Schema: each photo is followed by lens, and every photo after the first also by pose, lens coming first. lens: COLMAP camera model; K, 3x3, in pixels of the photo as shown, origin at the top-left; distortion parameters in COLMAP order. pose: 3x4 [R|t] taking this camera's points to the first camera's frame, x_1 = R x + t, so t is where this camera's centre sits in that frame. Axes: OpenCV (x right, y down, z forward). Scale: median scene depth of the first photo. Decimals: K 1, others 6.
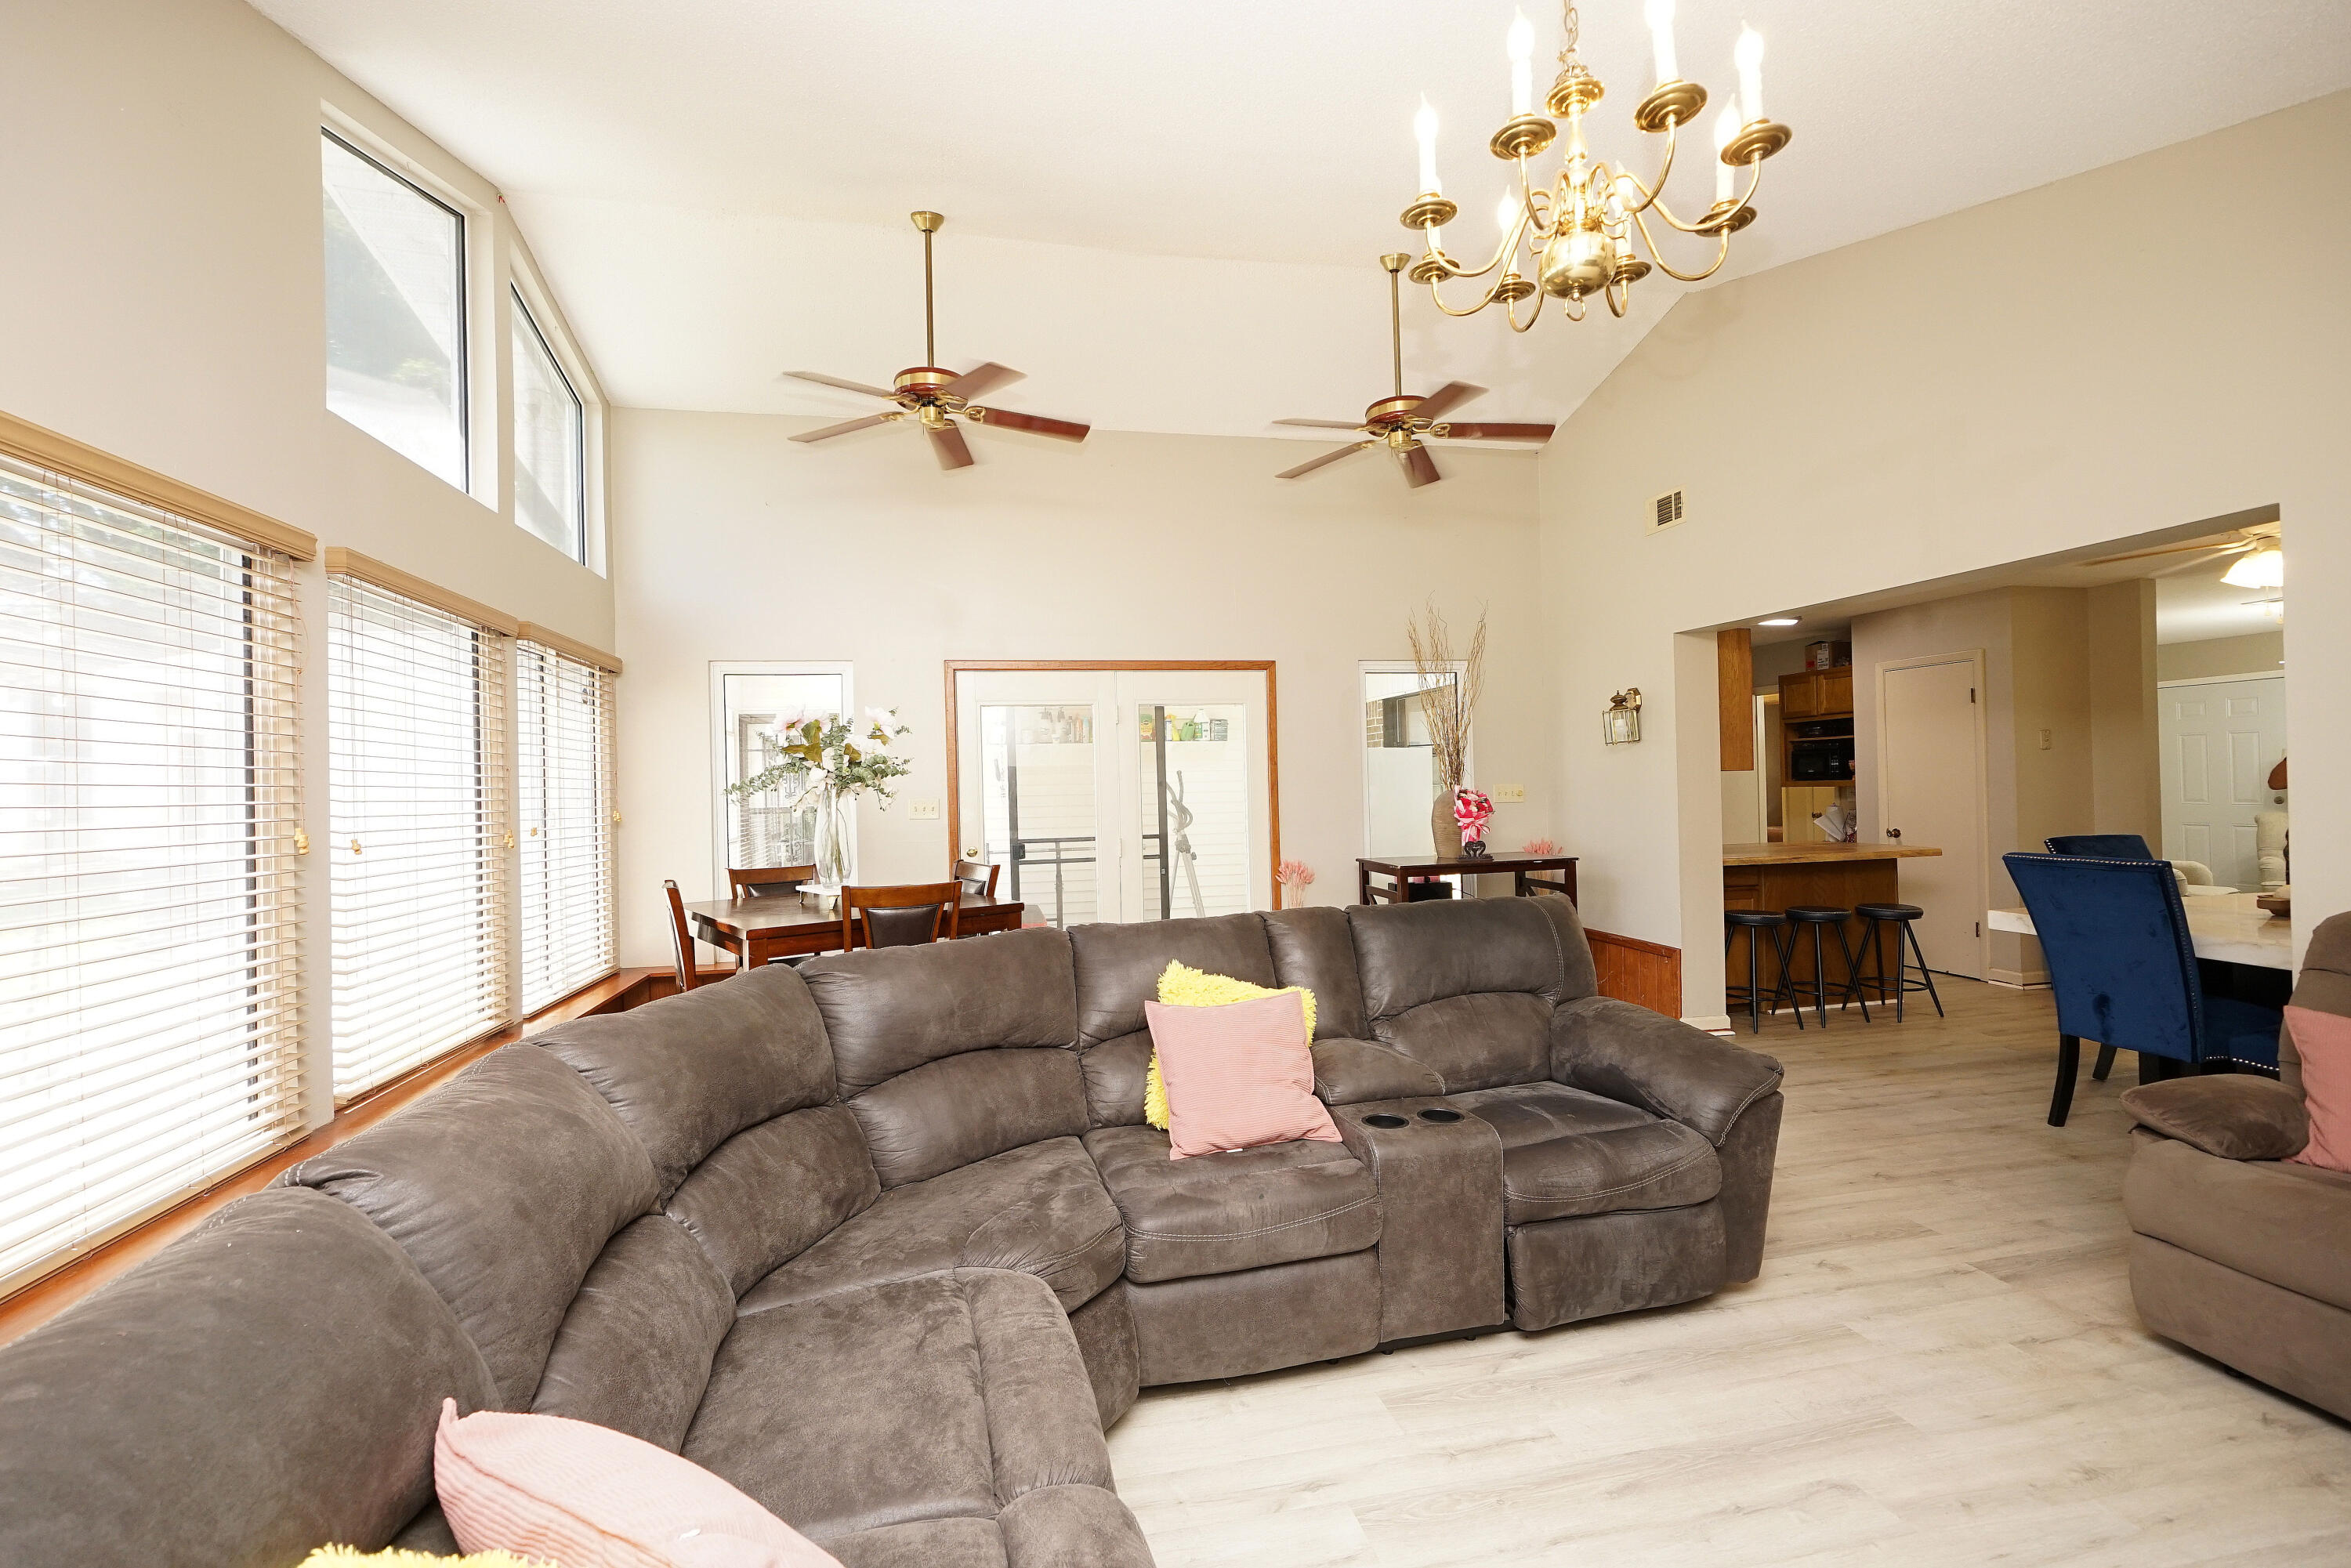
lens RADIAL K [[1025.6, 0, 1175.5], [0, 1025.6, 784.0], [0, 0, 1]] dist [-0.000544, -0.000062]
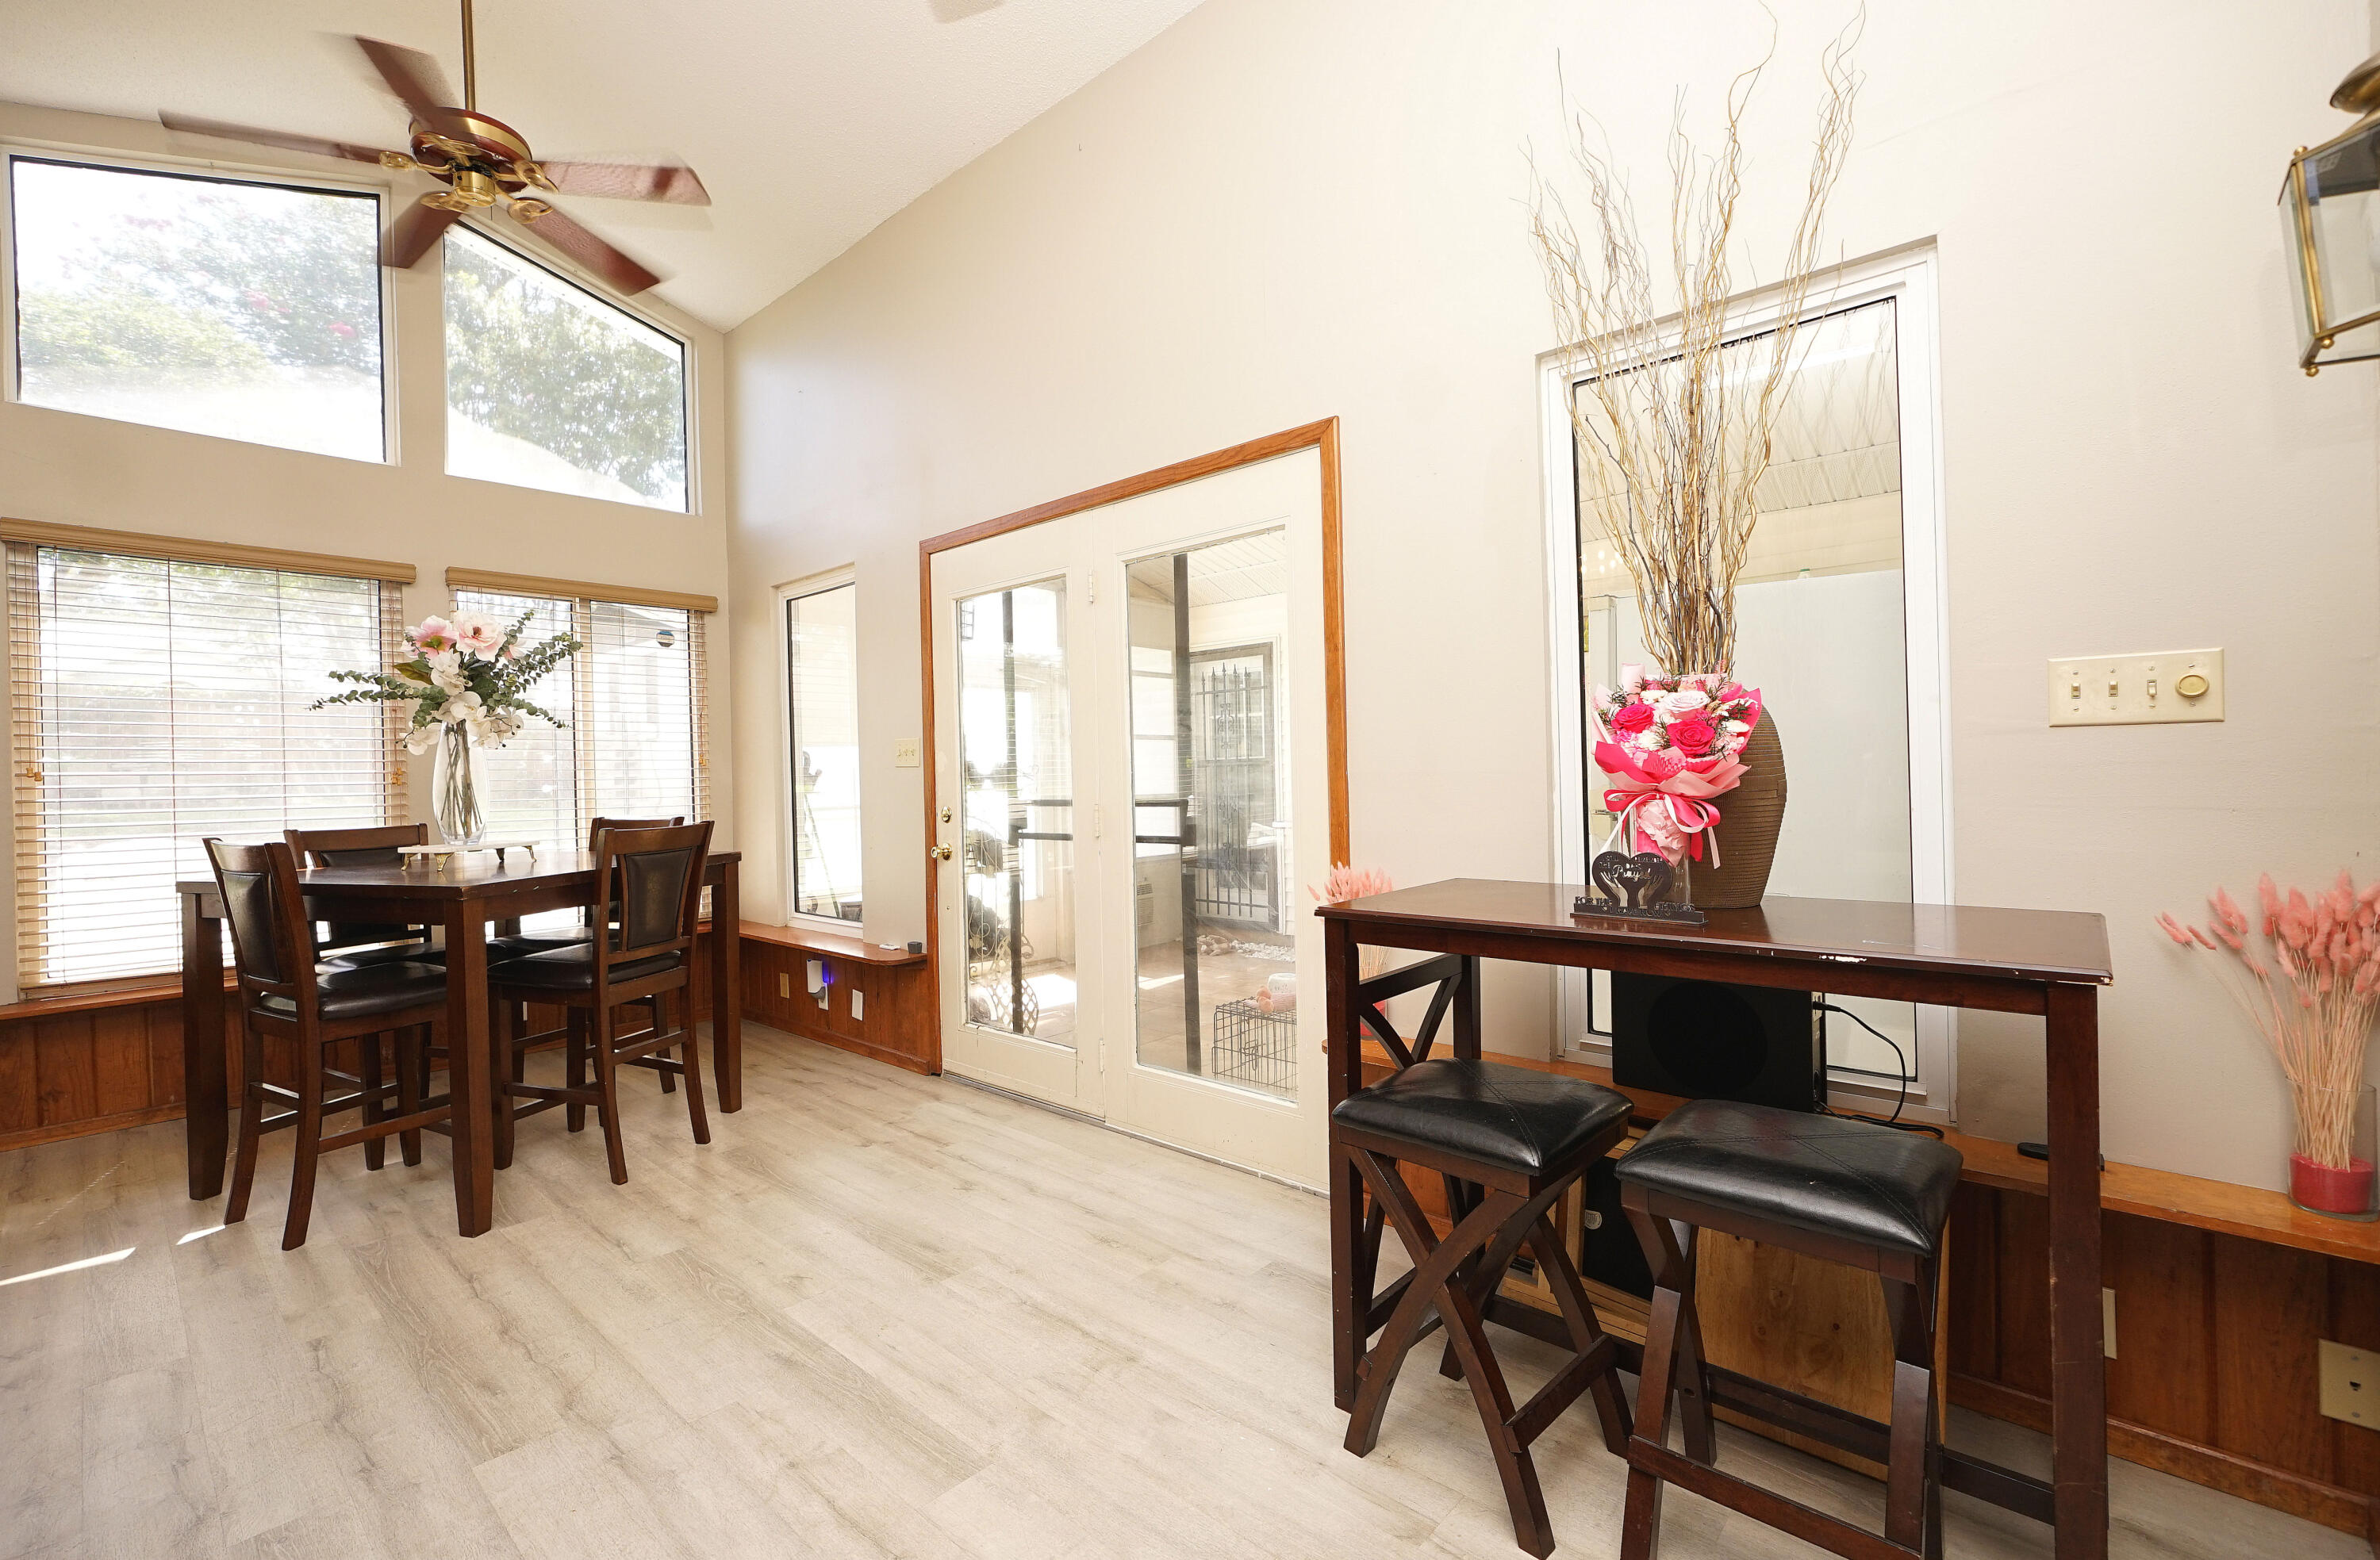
lens RADIAL K [[1031.3, 0, 1180.9], [0, 1031.3, 767.9], [0, 0, 1]] dist [-0.011706, 0.000289]
pose [[0.593870, 0.000491, -0.804561, 0.443239], [0.021067, 0.999647, 0.016161, 0.024921], [0.804285, -0.026547, 0.593650, 0.718438]]
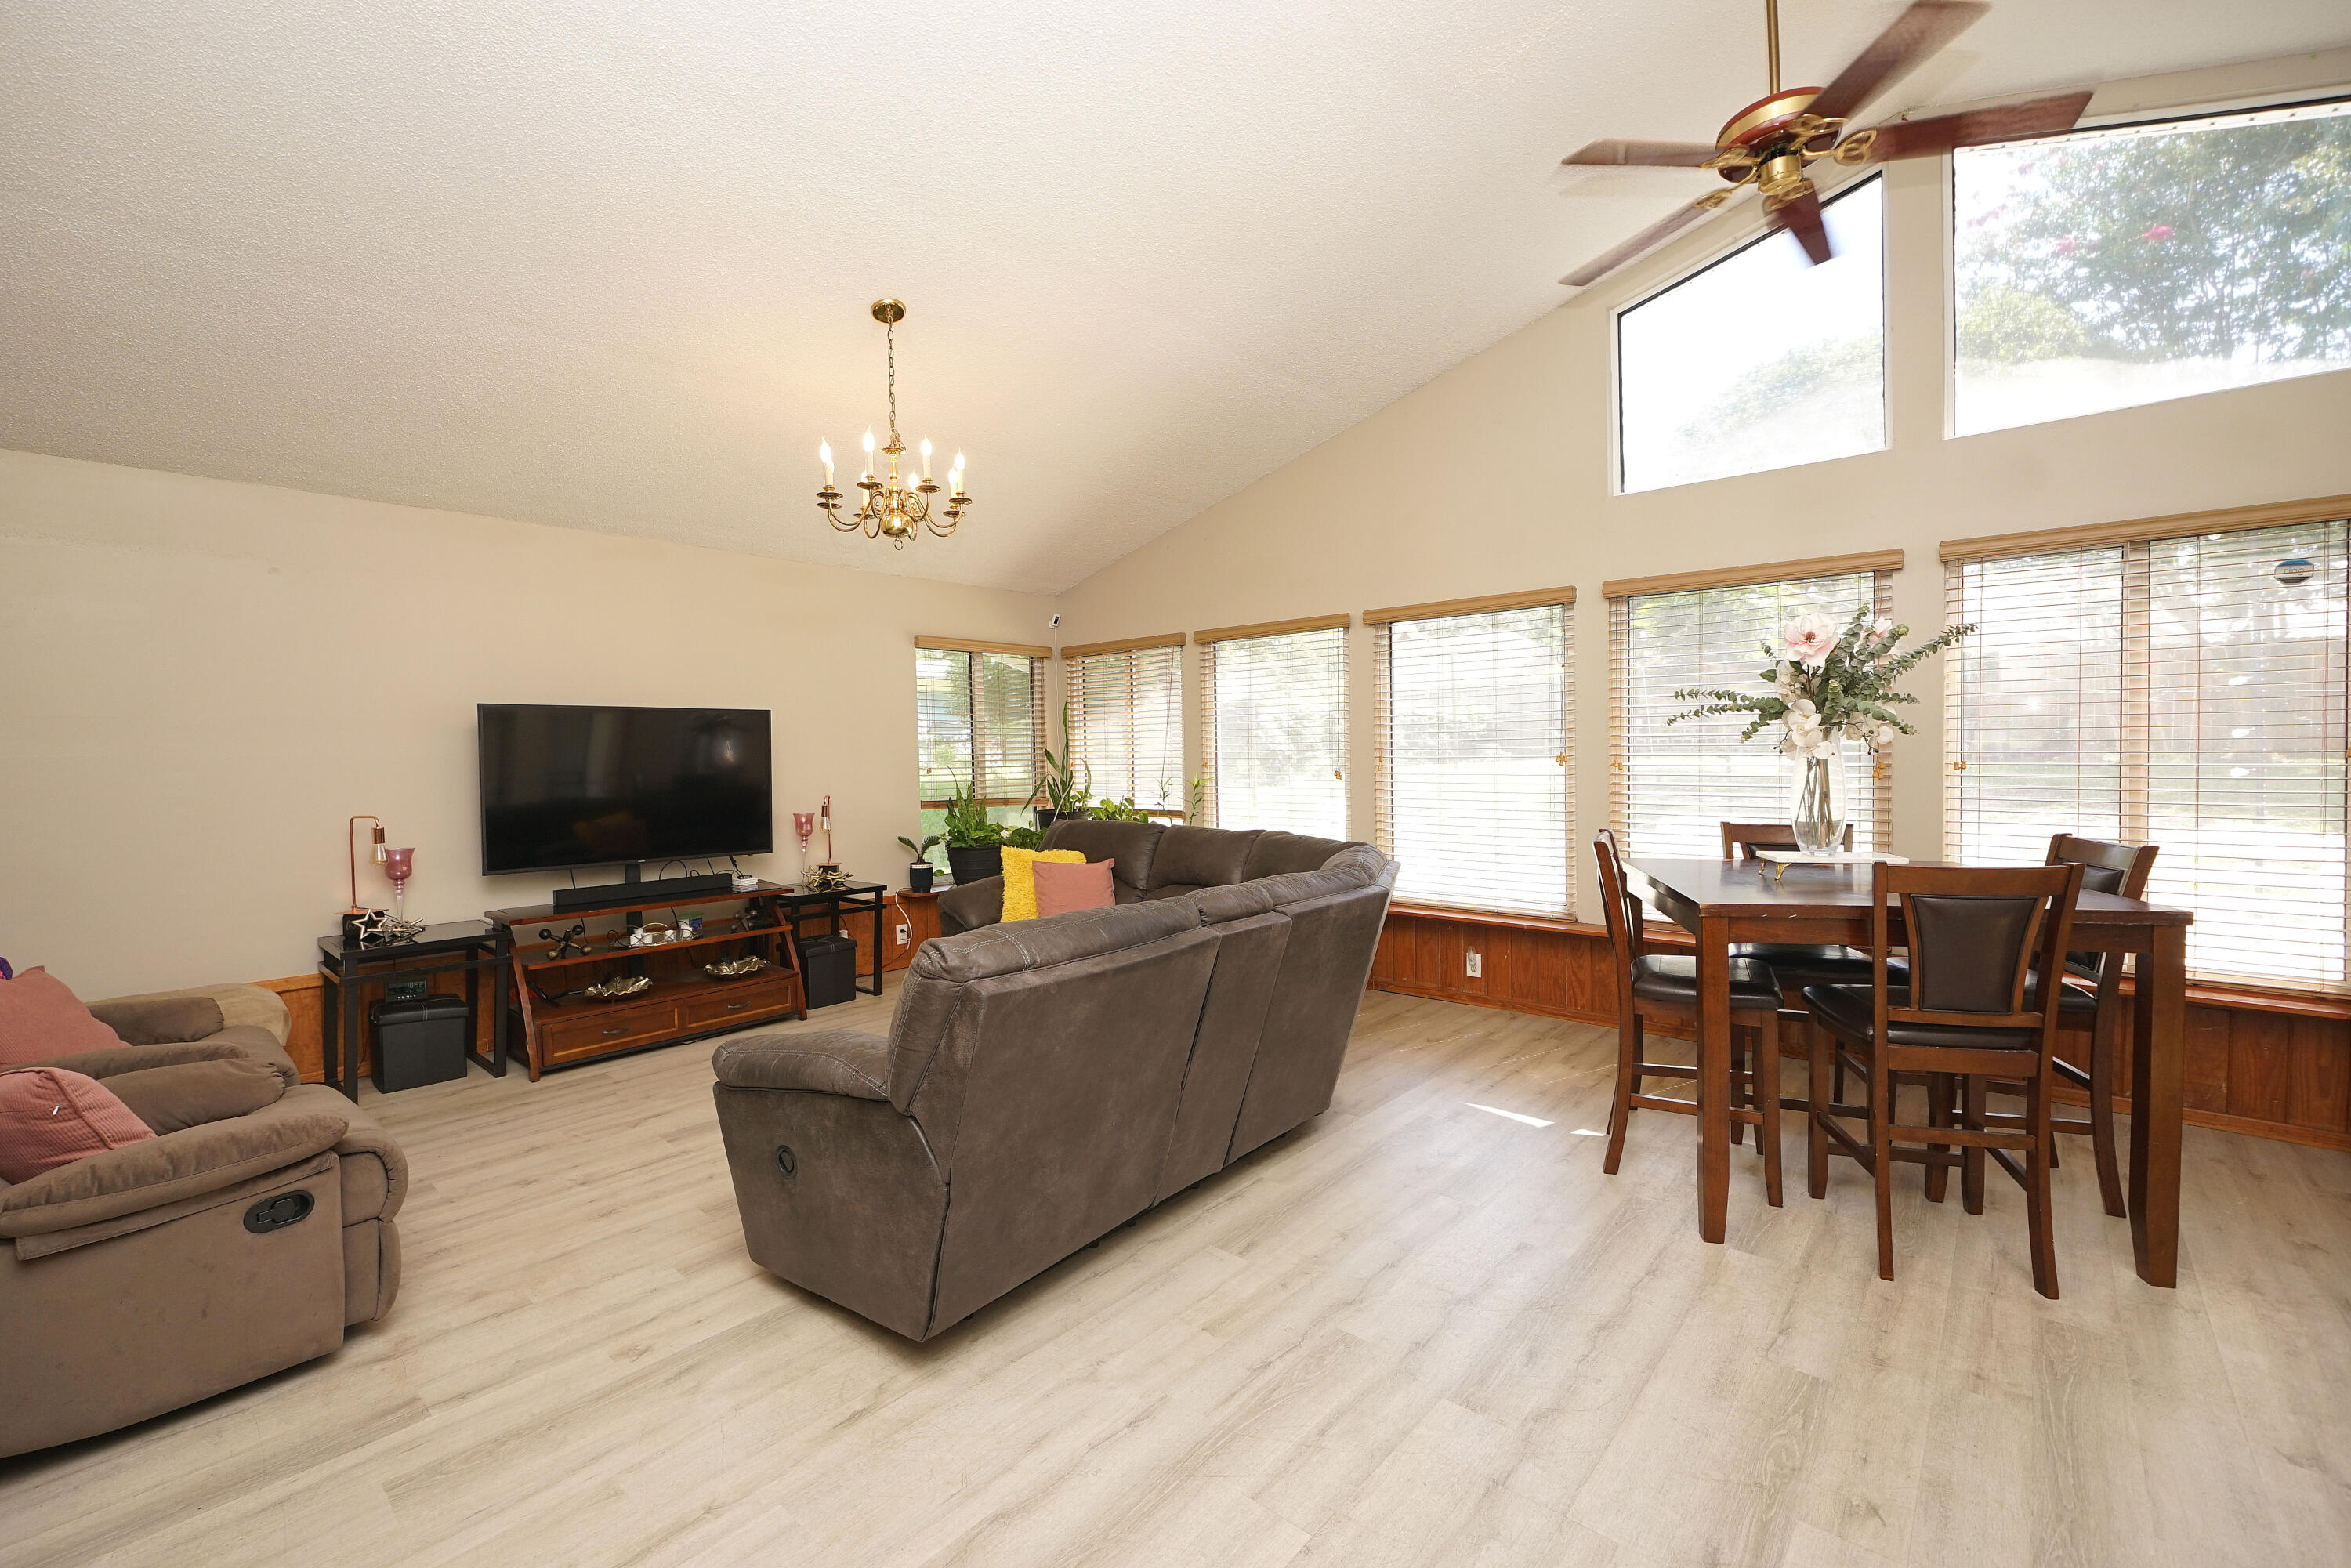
lens RADIAL K [[1003.8, 0, 1144.2], [0, 1003.8, 779.6], [0, 0, 1]] dist [-0.001240, -0.000295]
pose [[-0.806723, 0.047855, -0.588988, 0.359398], [0.037372, 0.998852, 0.029968, -0.001055], [0.589746, 0.002164, -0.807586, 0.949692]]
